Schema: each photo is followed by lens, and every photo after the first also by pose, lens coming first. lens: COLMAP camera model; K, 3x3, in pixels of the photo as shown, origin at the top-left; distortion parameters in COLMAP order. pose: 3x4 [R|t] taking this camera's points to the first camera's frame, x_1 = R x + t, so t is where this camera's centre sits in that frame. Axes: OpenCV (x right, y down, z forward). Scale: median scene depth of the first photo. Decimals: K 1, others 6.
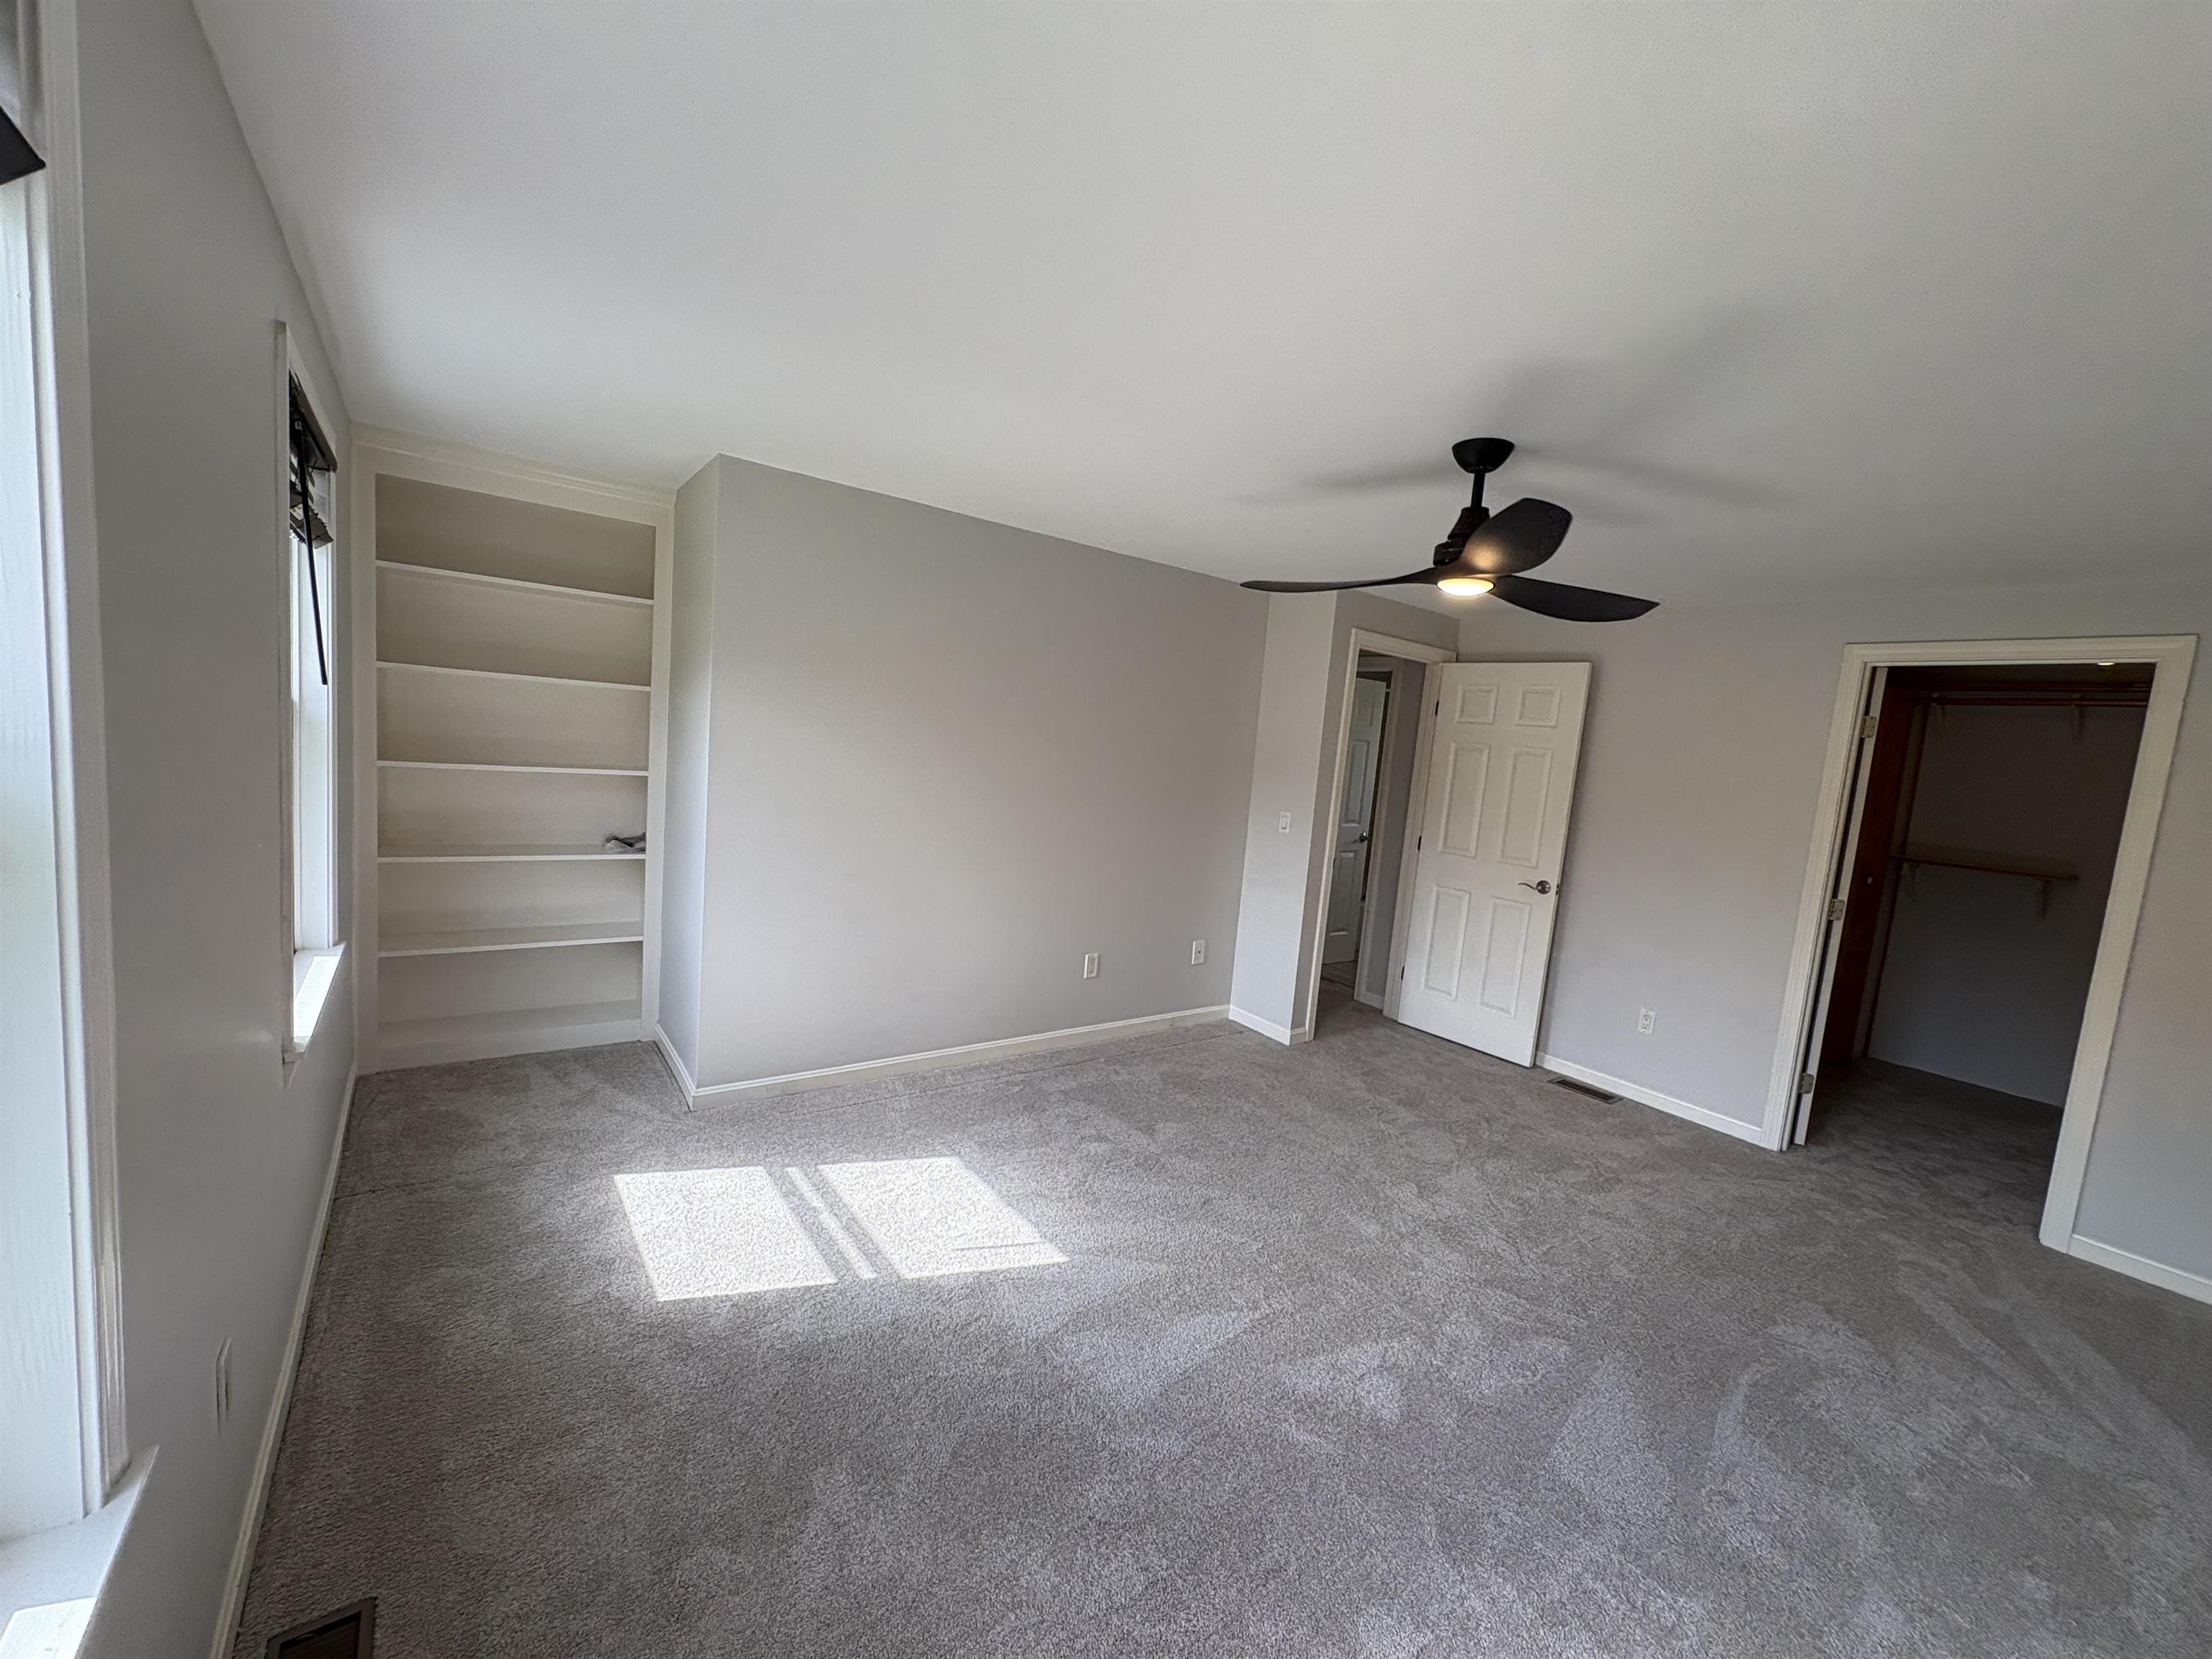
lens RADIAL K [[880.9, 0, 1102.7], [0, 880.9, 827.0], [0, 0, 1]] dist [0.002257, -0.000470]
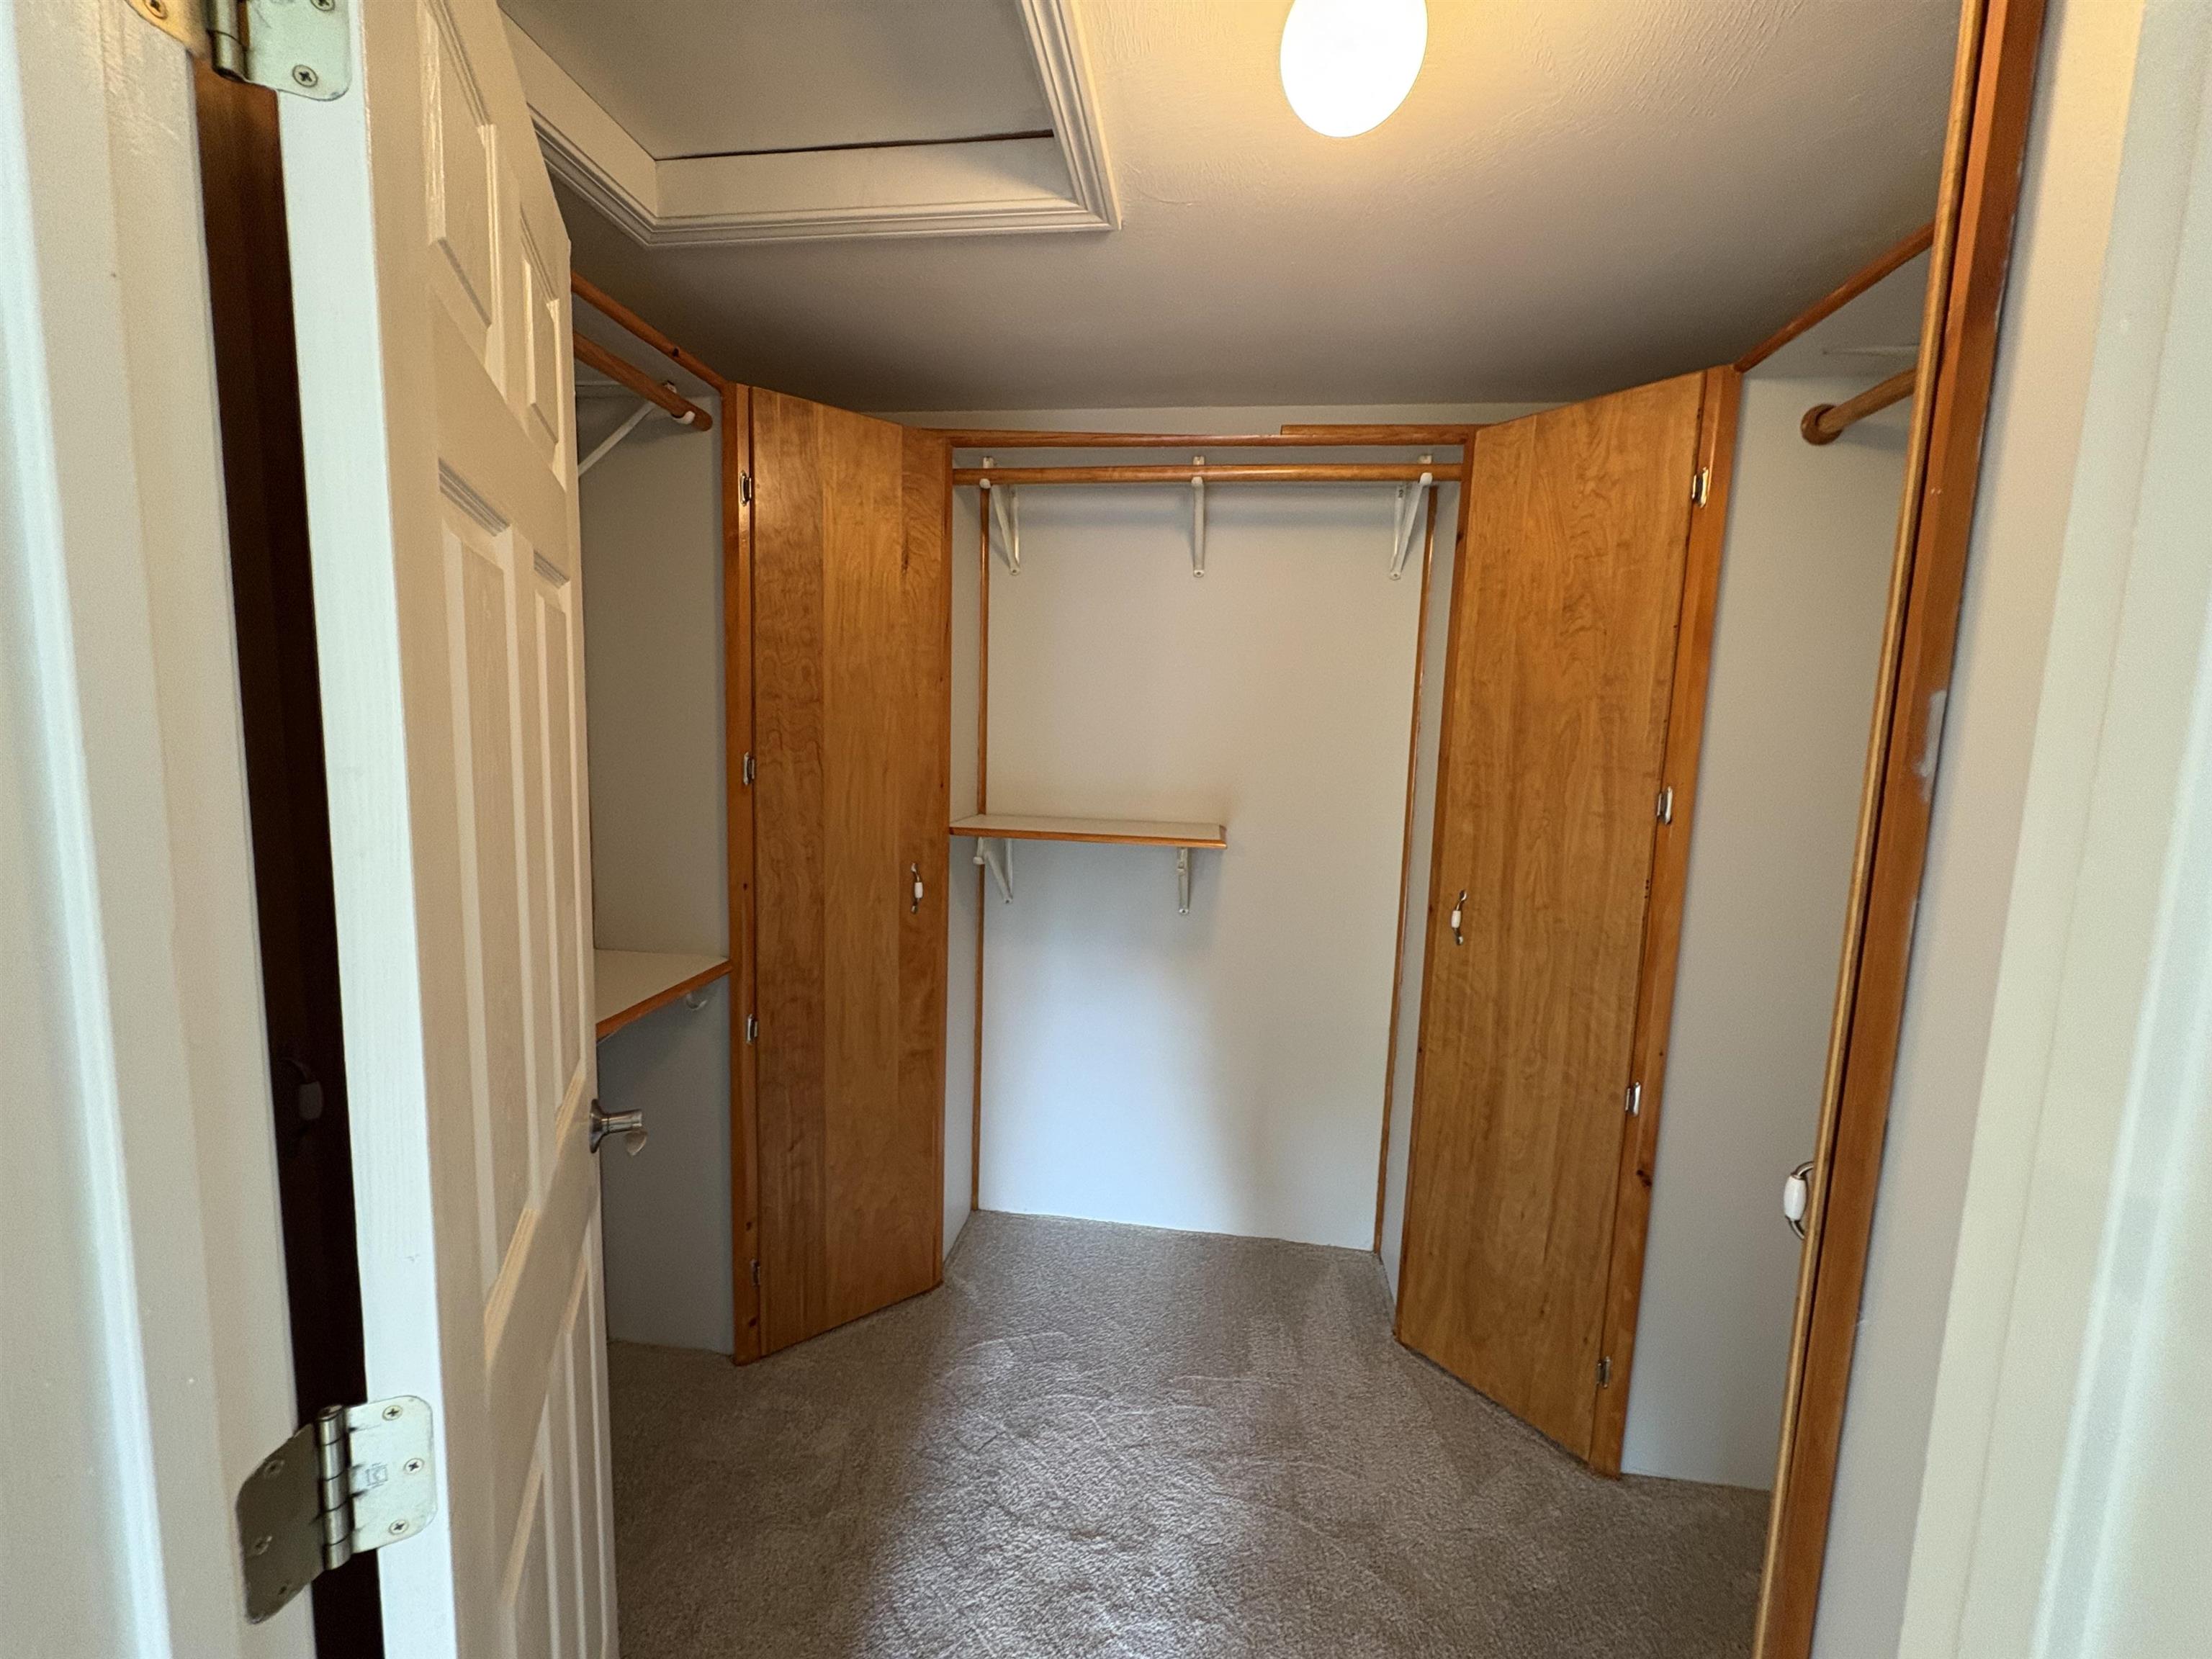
lens RADIAL K [[880.9, 0, 1102.7], [0, 880.9, 827.0], [0, 0, 1]] dist [0.002257, -0.000470]
pose [[0.698227, -0.143779, 0.701289, 0.637841], [0.104366, 0.989601, 0.098979, -0.003669], [-0.708228, 0.004081, 0.705972, 0.634745]]
